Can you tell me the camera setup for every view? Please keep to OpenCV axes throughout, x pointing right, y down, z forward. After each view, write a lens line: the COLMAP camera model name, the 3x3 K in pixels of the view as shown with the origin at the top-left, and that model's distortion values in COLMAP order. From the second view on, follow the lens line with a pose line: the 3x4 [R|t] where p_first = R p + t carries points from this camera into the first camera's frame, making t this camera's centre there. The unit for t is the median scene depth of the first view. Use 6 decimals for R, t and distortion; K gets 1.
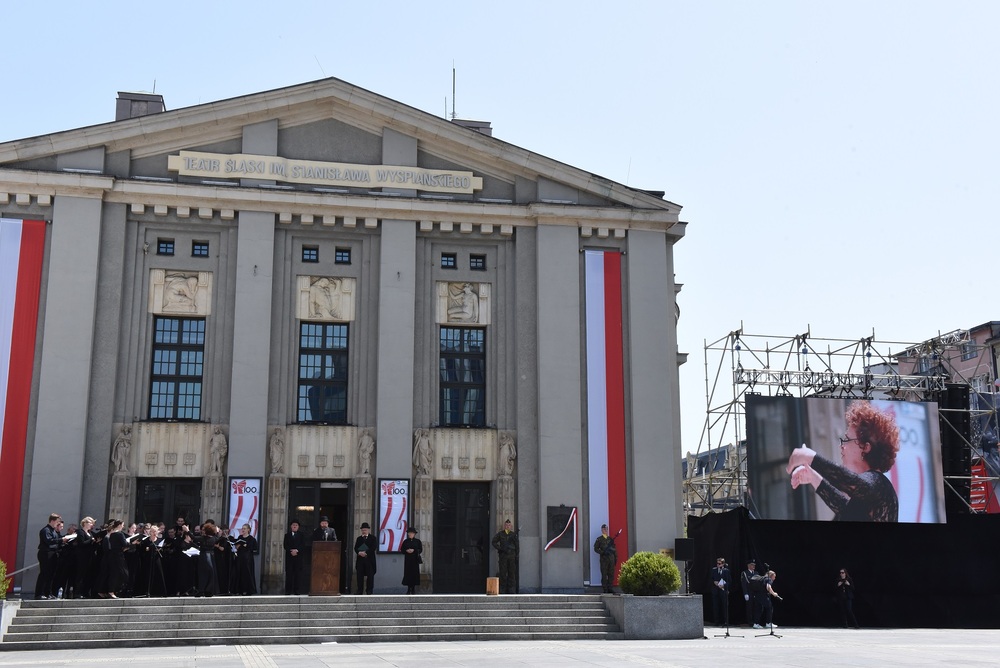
lens RADIAL K [[1136.7, 0, 501.9], [0, 1136.7, 334.7], [0, 0, 1]] dist [0.105683, 0.000000]
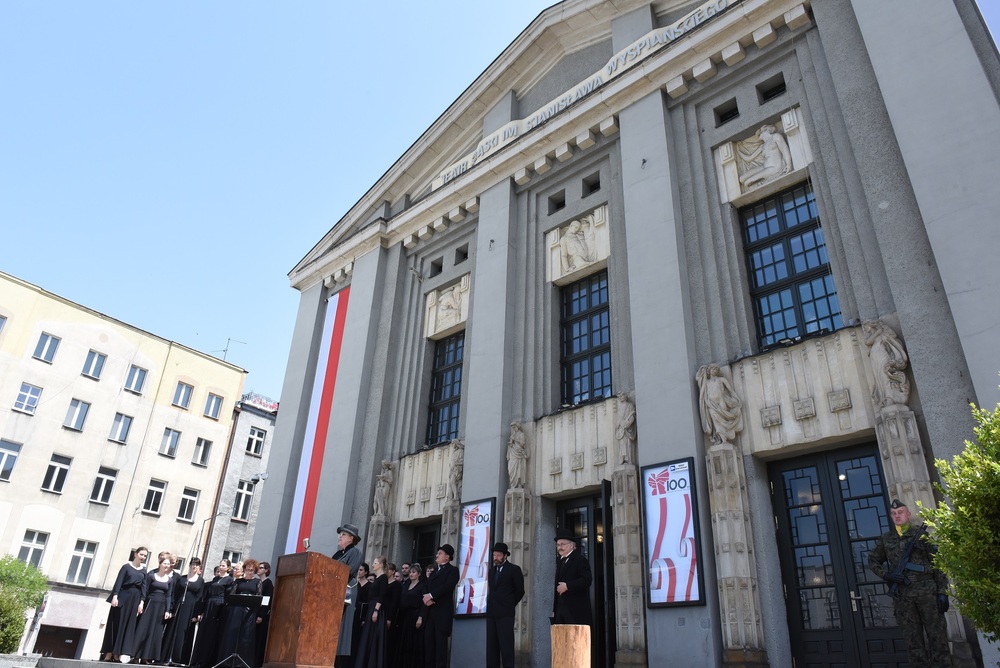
lens RADIAL K [[684.6, 0, 500.4], [0, 684.6, 334.0], [0, 0, 1]] dist [-0.053067, 0.001701]
pose [[0.586985, -0.354551, -0.727834, 0.113581], [0.134177, 0.929178, -0.344420, 0.166897], [0.798401, 0.104511, 0.592986, 0.726190]]
